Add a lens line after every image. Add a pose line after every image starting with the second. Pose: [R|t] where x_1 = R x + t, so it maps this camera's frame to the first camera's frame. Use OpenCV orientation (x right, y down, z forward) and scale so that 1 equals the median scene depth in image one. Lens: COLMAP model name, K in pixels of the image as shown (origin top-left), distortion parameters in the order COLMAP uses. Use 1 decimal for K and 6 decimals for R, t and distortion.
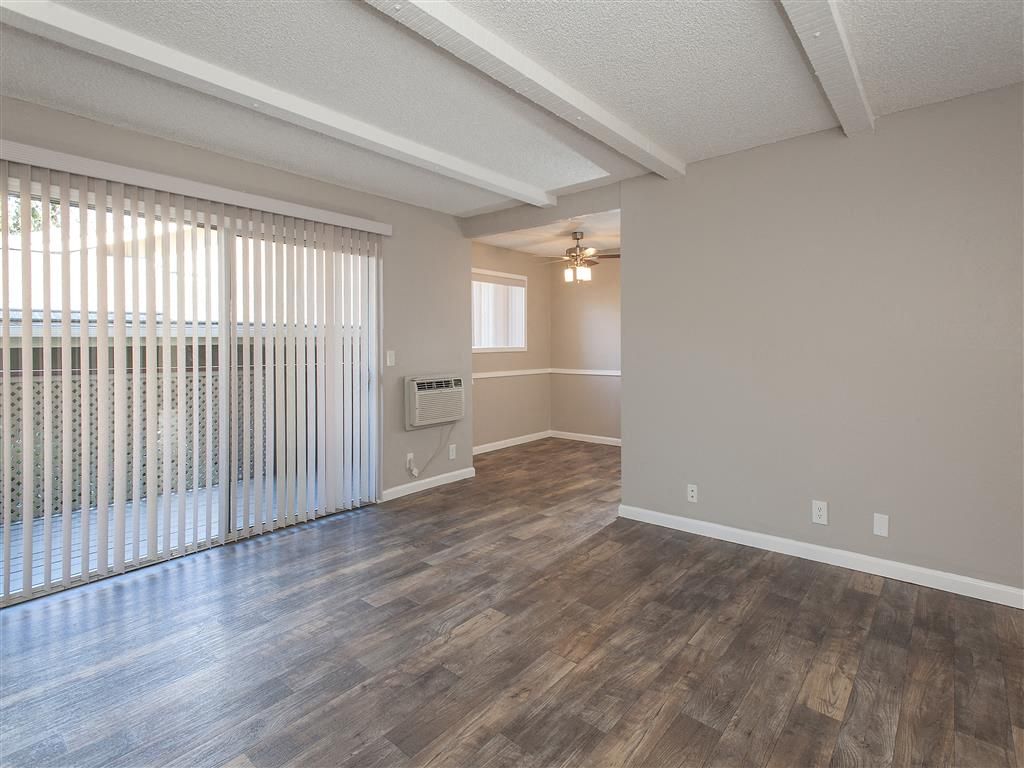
lens RADIAL K [[750.6, 0, 511.9], [0, 750.6, 376.0], [0, 0, 1]] dist [-0.003034, 0.003208]
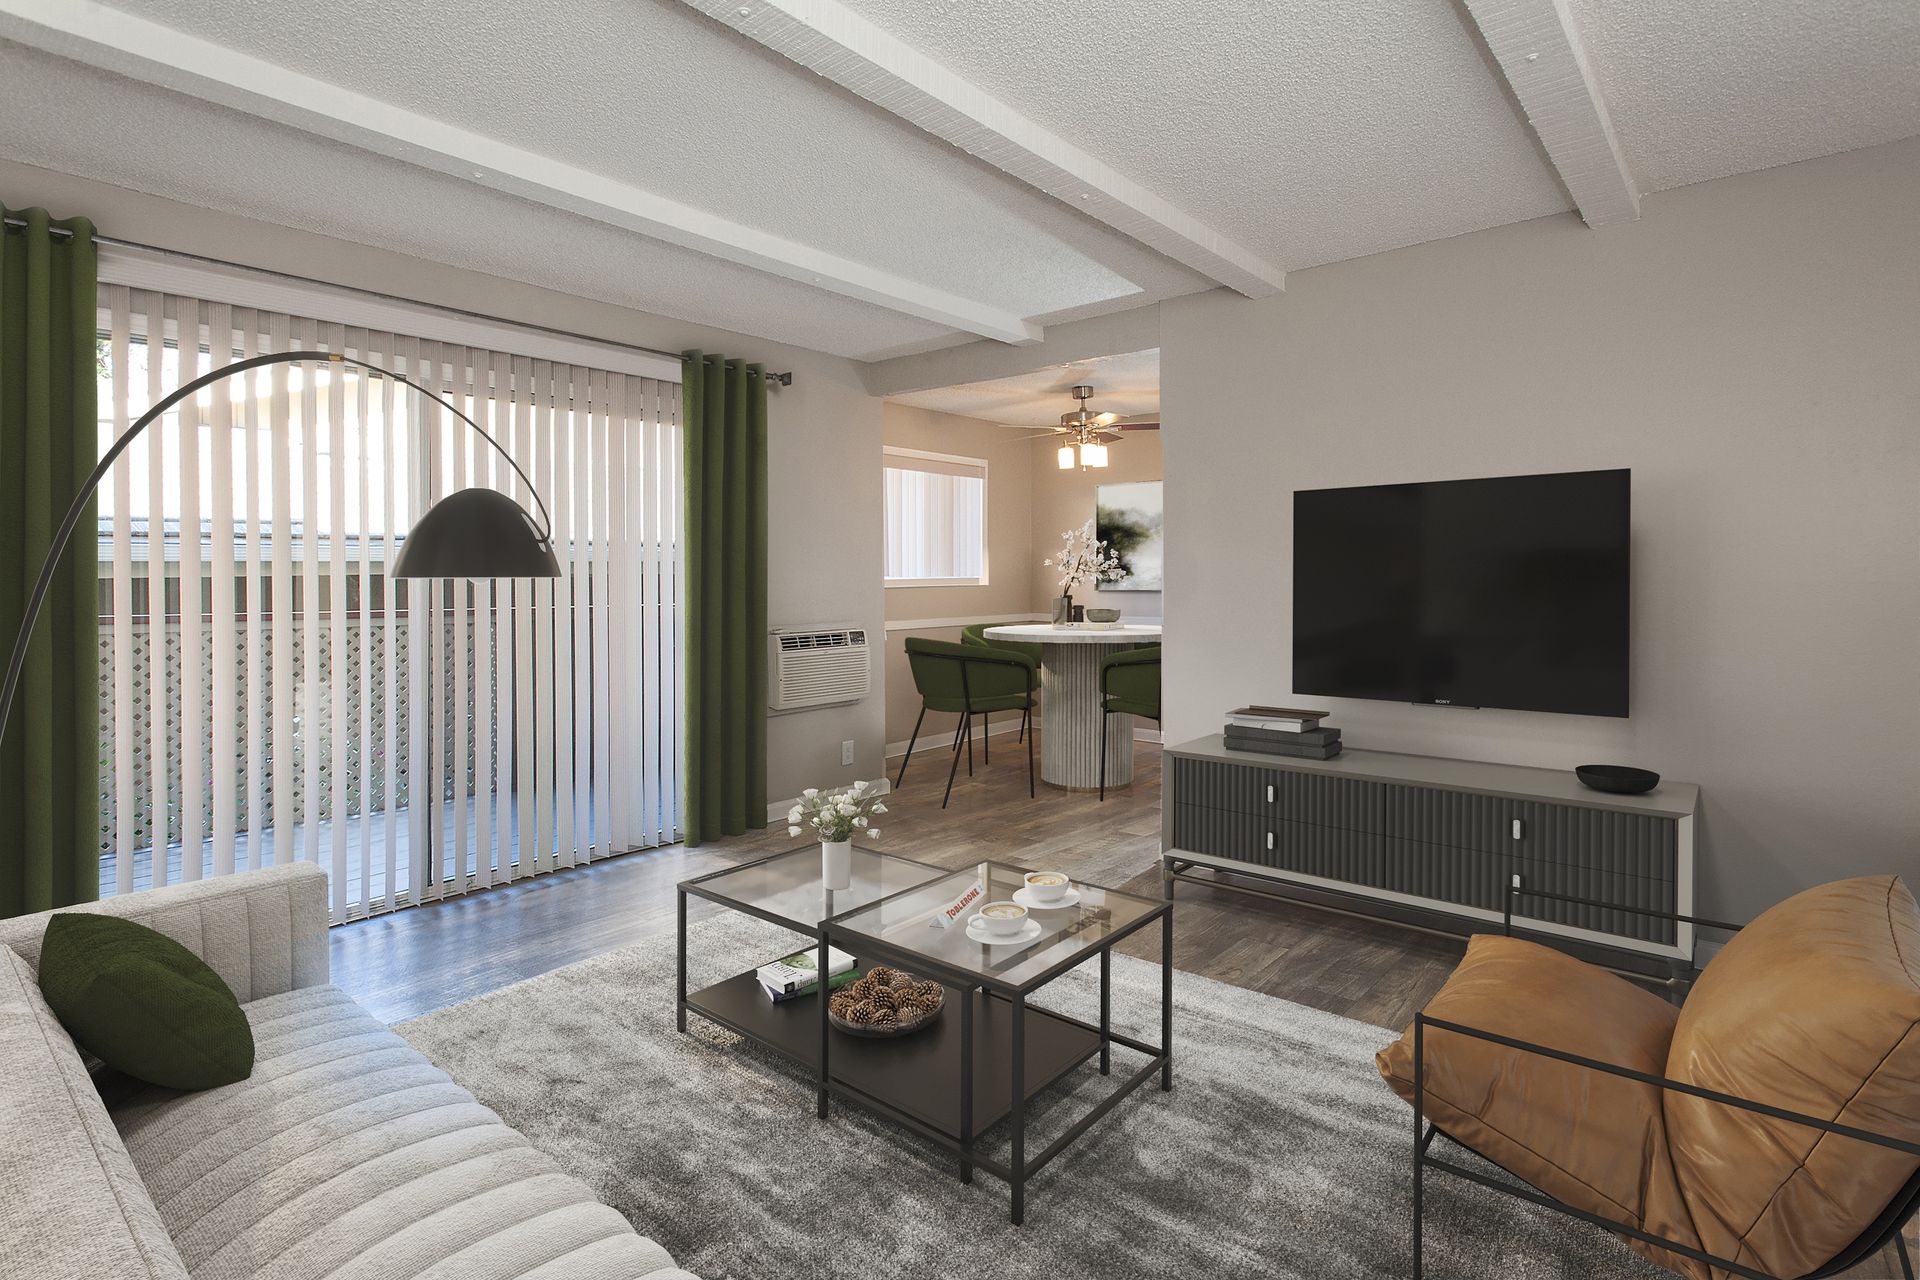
lens RADIAL K [[957.3, 0, 969.1], [0, 957.3, 602.8], [0, 0, 1]] dist [-0.002246, 0.001203]
pose [[0.984942, 0.007335, -0.172729, 0.162538], [-0.008947, 0.999923, -0.008553, -0.014200], [0.172653, 0.009970, 0.984932, 0.287132]]
